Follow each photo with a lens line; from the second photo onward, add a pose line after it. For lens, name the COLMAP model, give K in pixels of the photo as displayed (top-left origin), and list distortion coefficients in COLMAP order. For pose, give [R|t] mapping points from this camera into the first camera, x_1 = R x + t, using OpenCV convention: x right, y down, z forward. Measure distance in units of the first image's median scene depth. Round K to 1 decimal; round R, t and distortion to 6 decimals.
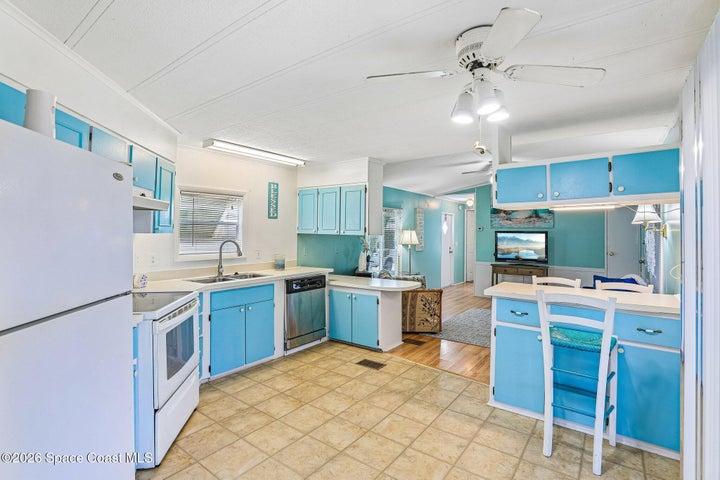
lens RADIAL K [[334.6, 0, 357.0], [0, 334.6, 223.0], [0, 0, 1]] dist [-0.028978, 0.004725]
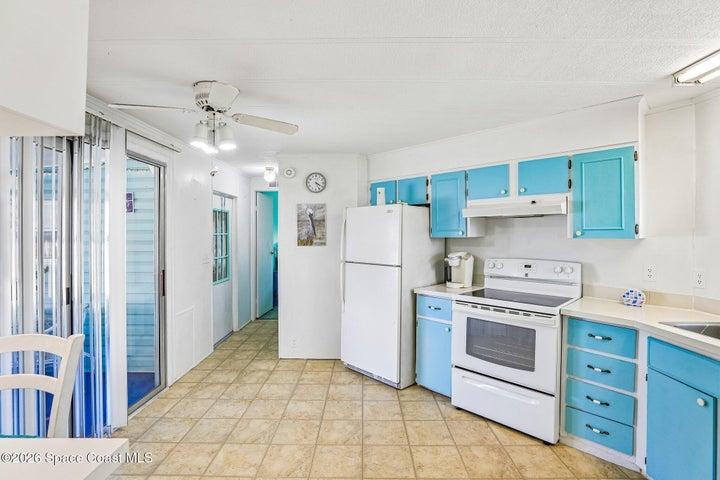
lens RADIAL K [[334.6, 0, 364.3], [0, 334.6, 235.3], [0, 0, 1]] dist [-0.028978, 0.004725]
pose [[-0.785438, -0.010625, -0.618849, 0.292592], [0.010686, 0.999471, -0.030722, 0.031841], [0.618848, -0.030743, -0.784909, 0.989854]]
